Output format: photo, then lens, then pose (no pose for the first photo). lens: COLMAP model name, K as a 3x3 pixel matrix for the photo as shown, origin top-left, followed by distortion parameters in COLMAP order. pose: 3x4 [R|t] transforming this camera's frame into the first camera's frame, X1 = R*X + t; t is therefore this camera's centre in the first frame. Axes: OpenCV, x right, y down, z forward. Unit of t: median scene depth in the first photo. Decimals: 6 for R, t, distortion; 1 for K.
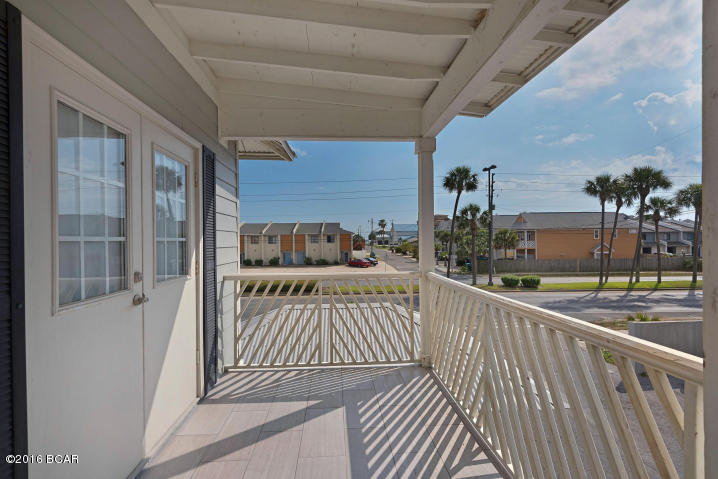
lens RADIAL K [[331.0, 0, 359.0], [0, 331.0, 239.5], [0, 0, 1]] dist [0.001117, -0.000095]
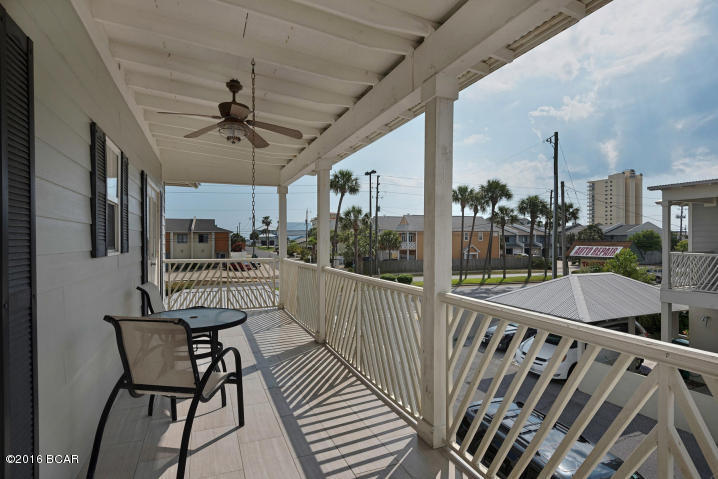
lens RADIAL K [[373.8, 0, 359.0], [0, 373.8, 239.5], [0, 0, 1]] dist [0.030486, -0.000301]
pose [[0.951754, 0.008906, 0.306733, -0.003454], [-0.008609, 0.999960, -0.002323, -0.000462], [-0.306741, -0.000430, 0.951793, -0.120175]]
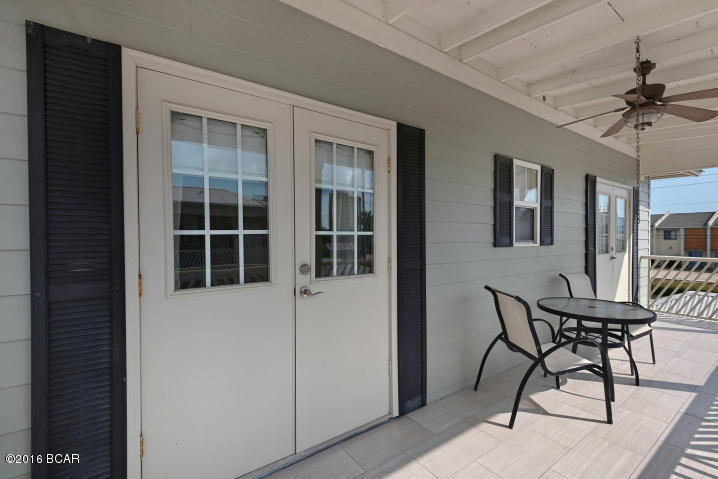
lens RADIAL K [[331.0, 0, 359.0], [0, 331.0, 239.5], [0, 0, 1]] dist [0.001117, -0.000095]
pose [[0.533133, 0.018172, -0.845836, 0.027058], [-0.003698, 0.999810, 0.019149, -0.000429], [0.846023, -0.007081, 0.533099, -0.117279]]
